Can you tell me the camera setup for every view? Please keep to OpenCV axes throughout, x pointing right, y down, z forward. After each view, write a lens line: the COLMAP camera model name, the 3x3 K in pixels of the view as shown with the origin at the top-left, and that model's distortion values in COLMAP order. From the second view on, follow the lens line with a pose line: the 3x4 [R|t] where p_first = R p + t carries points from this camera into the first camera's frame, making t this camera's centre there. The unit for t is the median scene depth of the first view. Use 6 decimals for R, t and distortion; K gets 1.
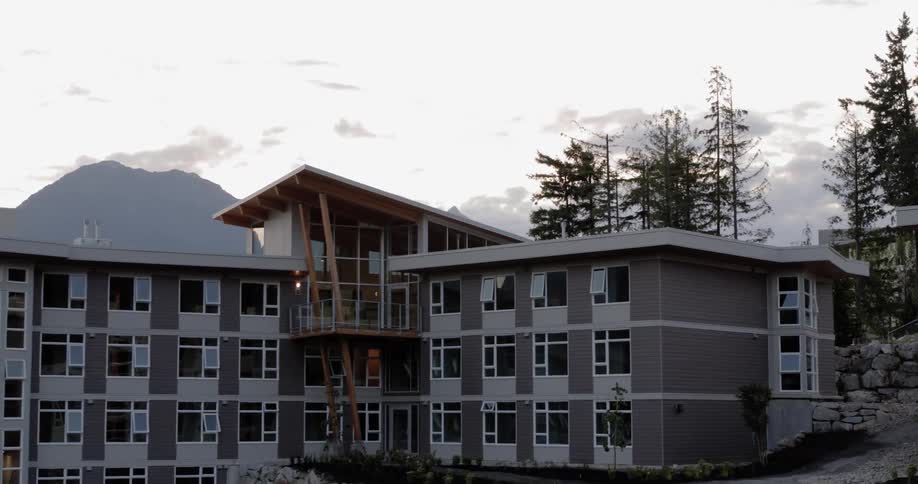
lens RADIAL K [[1410.7, 0, 459.0], [0, 1410.7, 242.0], [0, 0, 1]] dist [-0.045846, 0.005234]
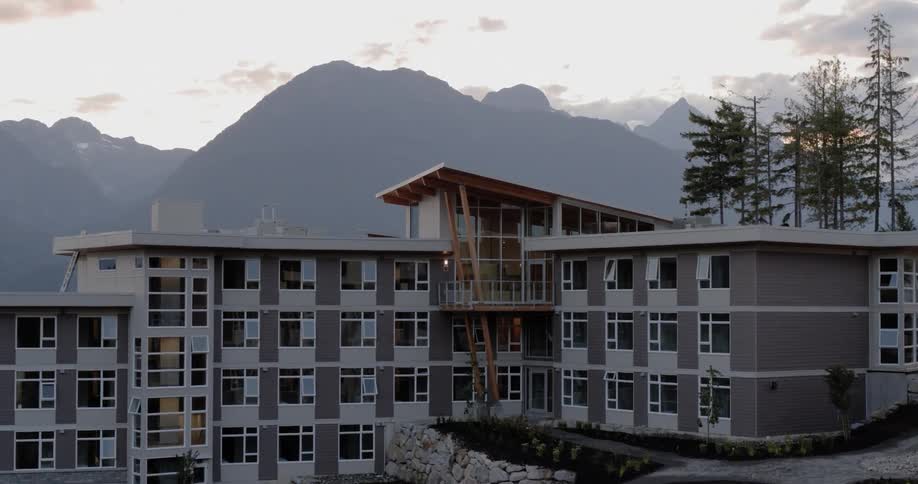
lens RADIAL K [[1410.7, 0, 459.0], [0, 1410.7, 242.0], [0, 0, 1]] dist [-0.045846, 0.005234]
pose [[0.986849, -0.005857, -0.161538, 0.081212], [0.018080, 0.997072, 0.074303, -0.072072], [0.160630, -0.076247, 0.984065, -0.107821]]
